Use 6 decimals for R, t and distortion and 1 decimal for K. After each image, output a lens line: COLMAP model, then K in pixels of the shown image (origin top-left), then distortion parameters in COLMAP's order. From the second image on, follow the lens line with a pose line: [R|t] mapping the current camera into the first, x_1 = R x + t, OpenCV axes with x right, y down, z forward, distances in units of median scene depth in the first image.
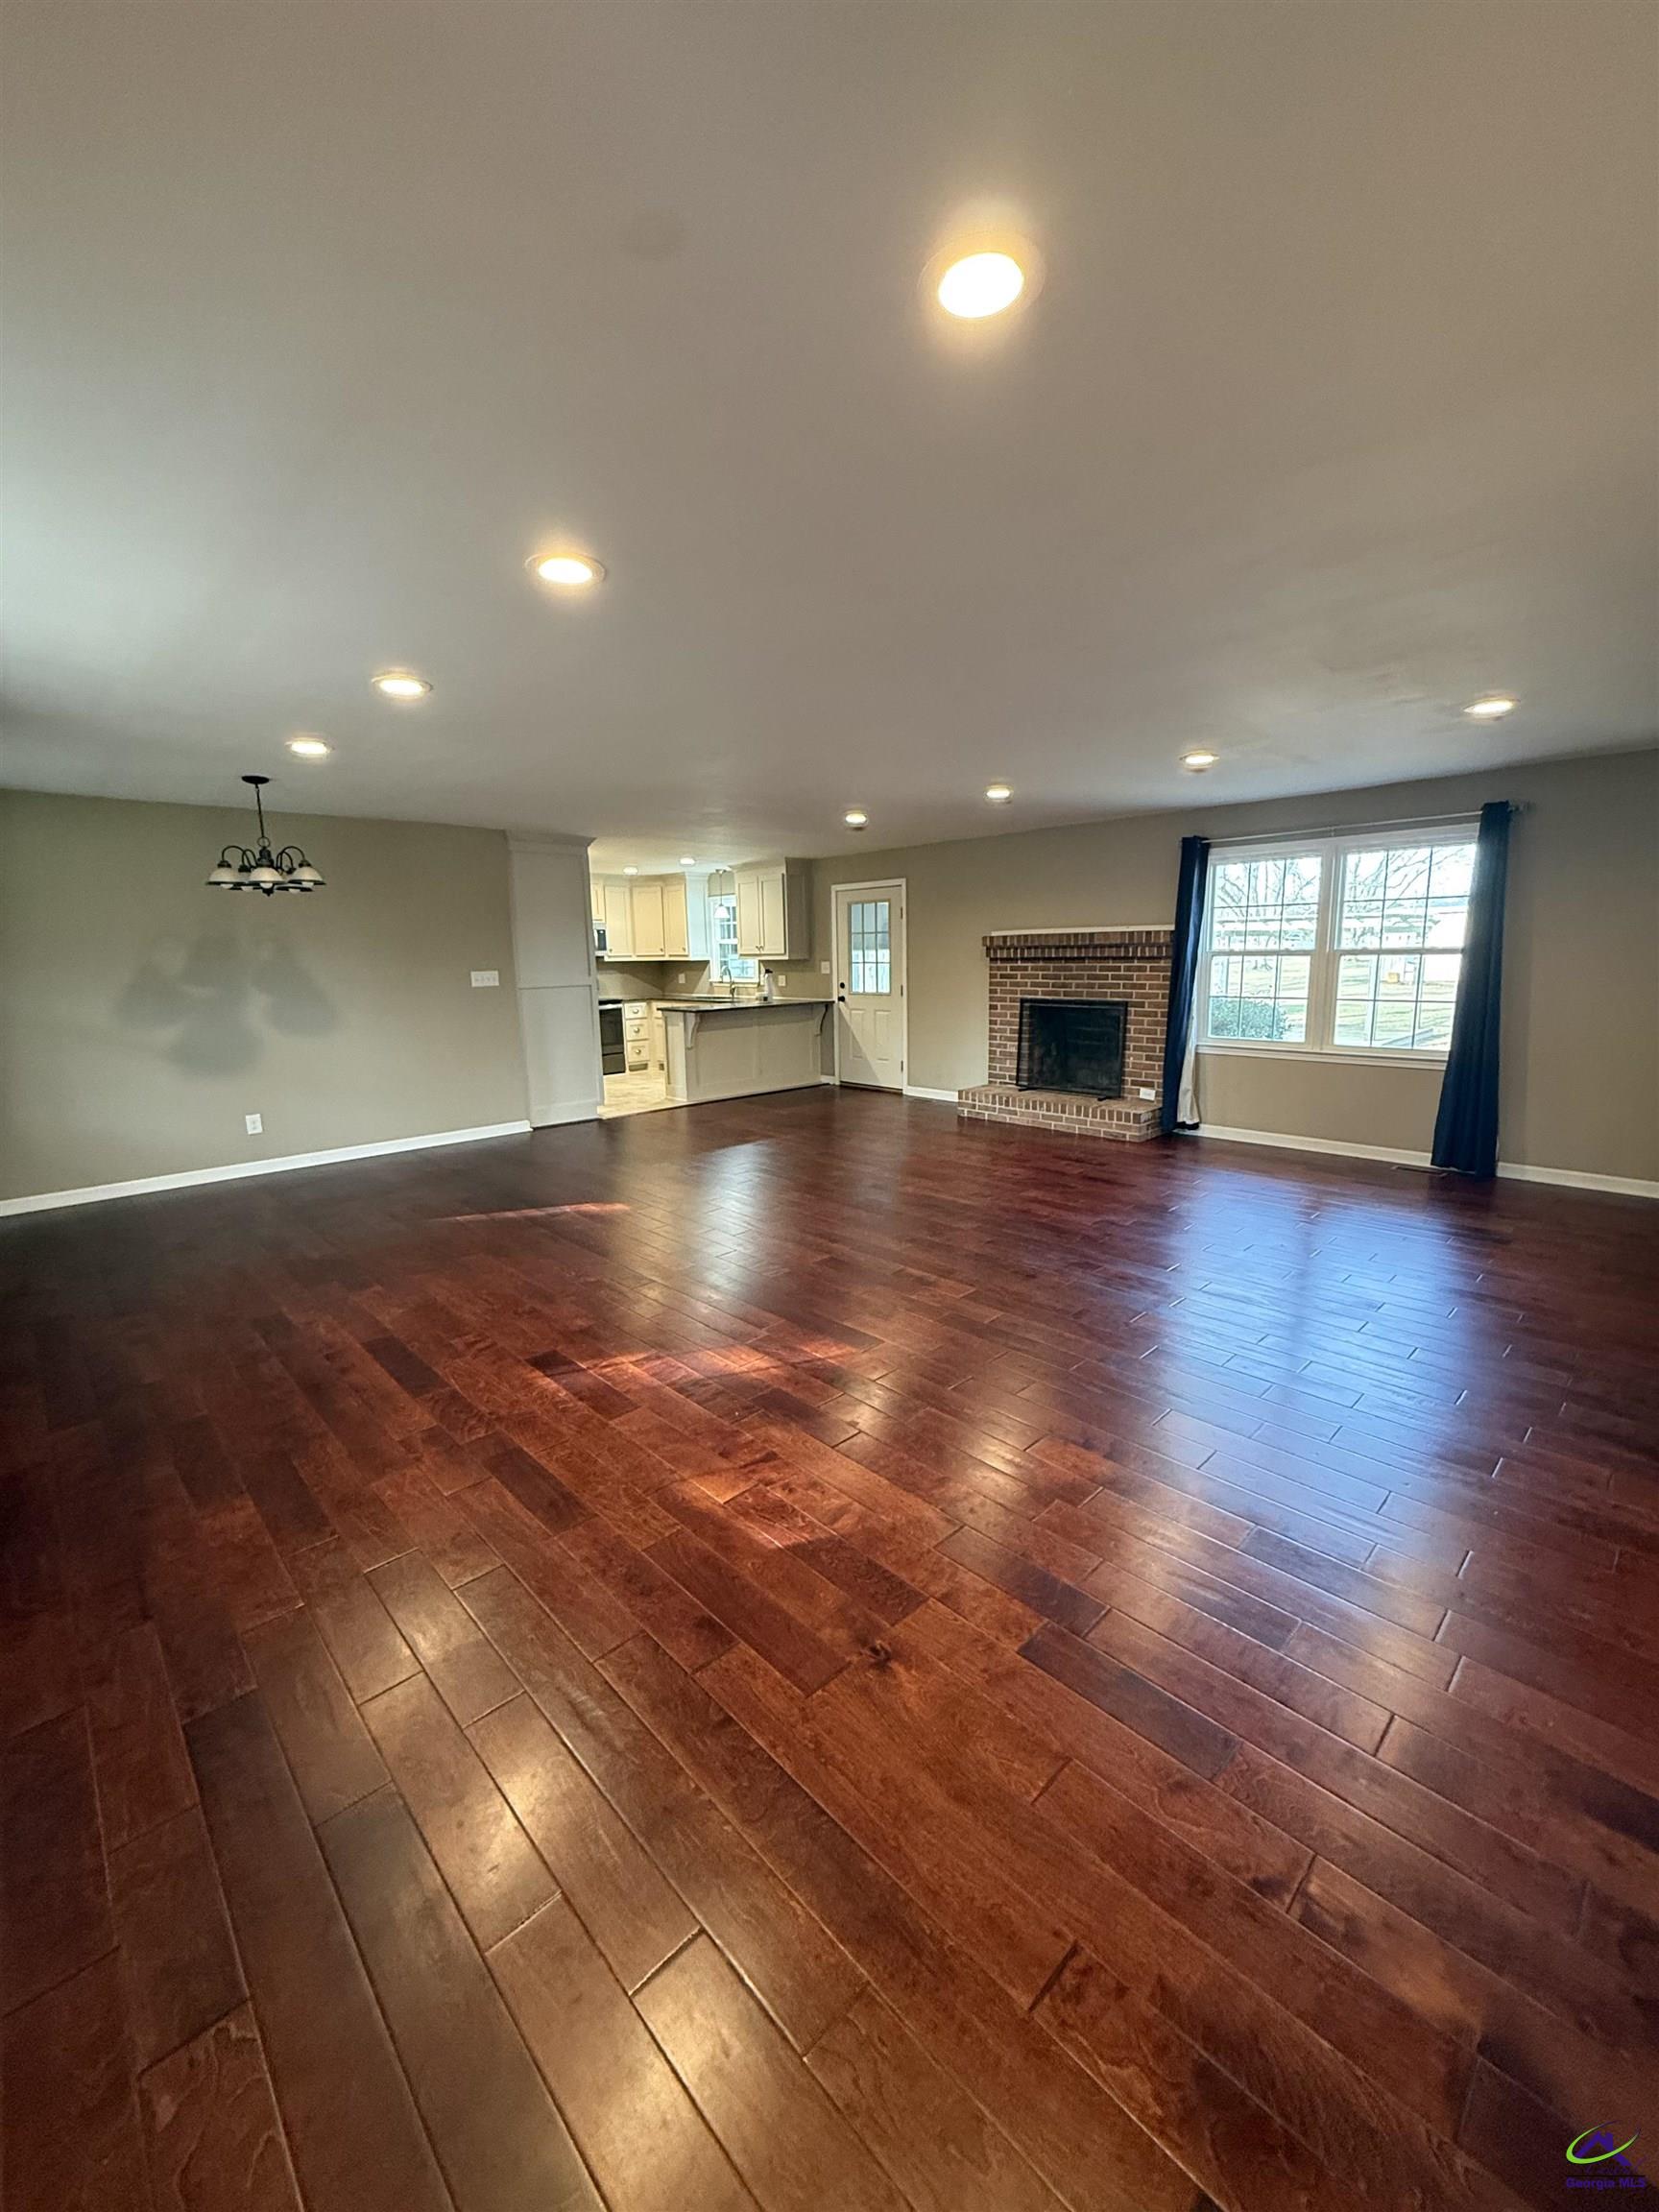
lens RADIAL K [[878.1, 0, 829.0], [0, 878.1, 1097.7], [0, 0, 1]] dist [0.000126, 0.000290]
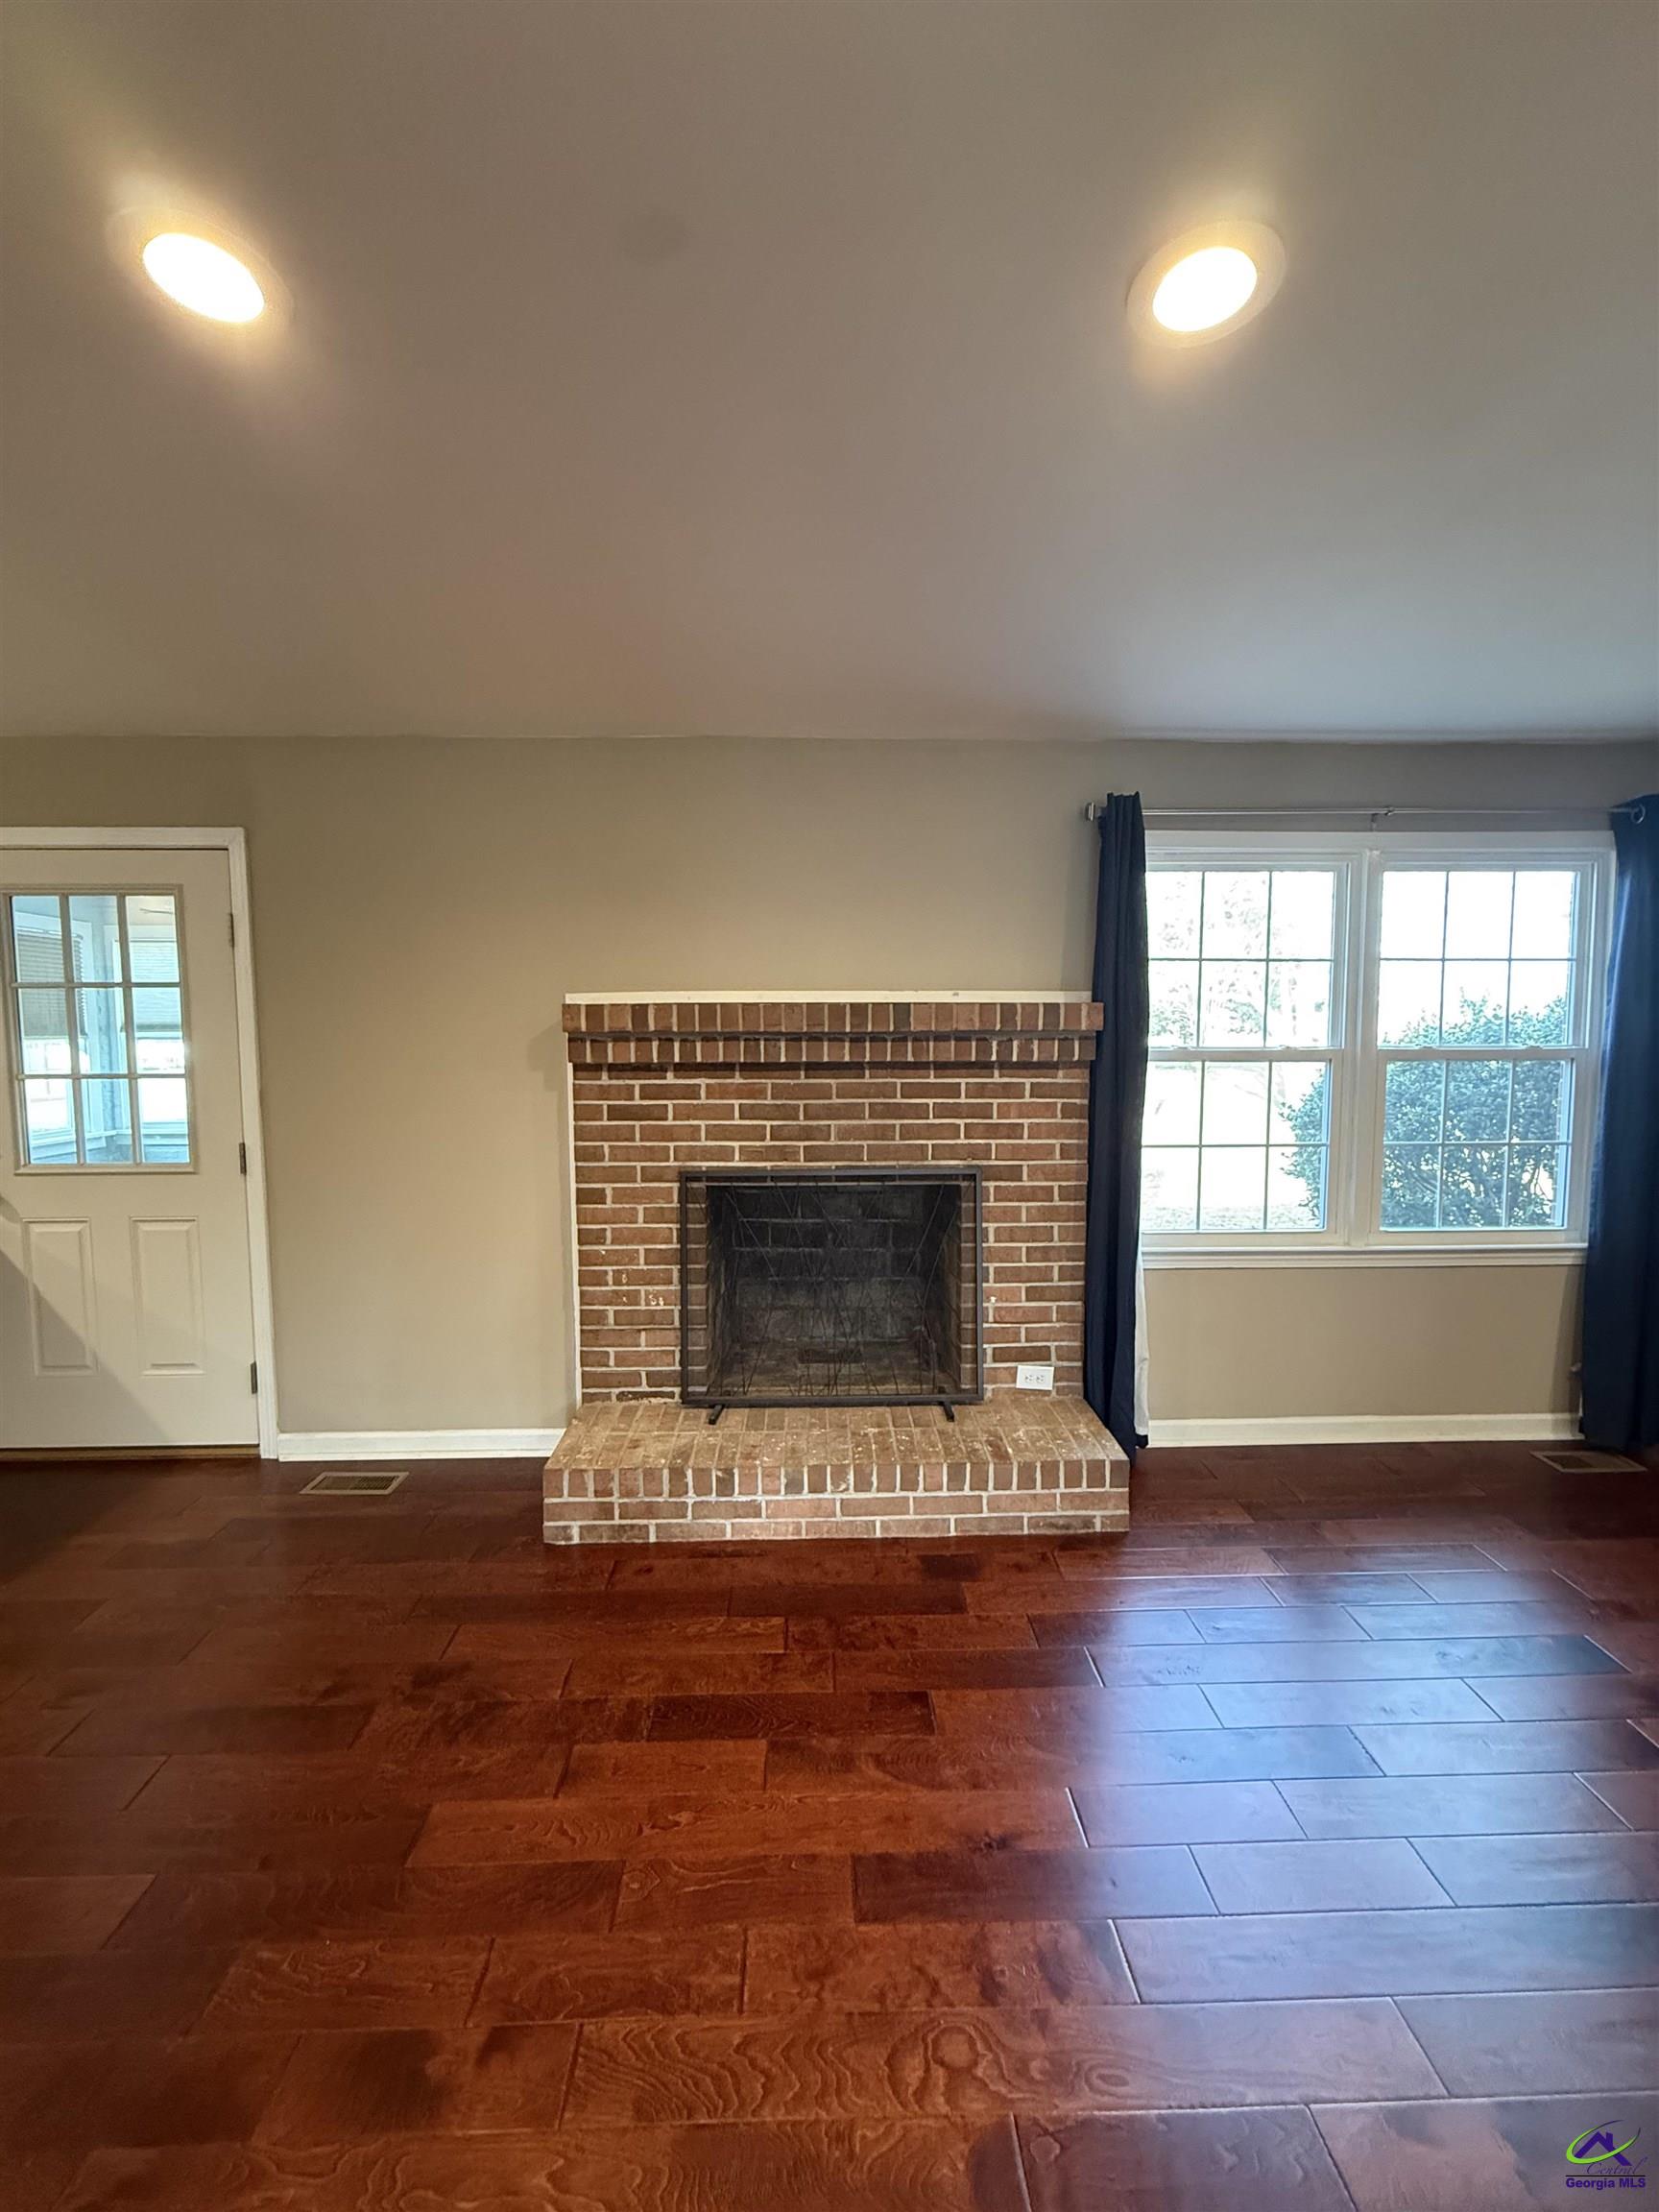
lens RADIAL K [[878.1, 0, 829.0], [0, 878.1, 1097.7], [0, 0, 1]] dist [0.000126, 0.000290]
pose [[0.670098, -0.036480, 0.741376, -0.019337], [0.113653, 0.992057, -0.053911, -0.127048], [-0.733520, 0.120385, 0.668921, 0.760647]]
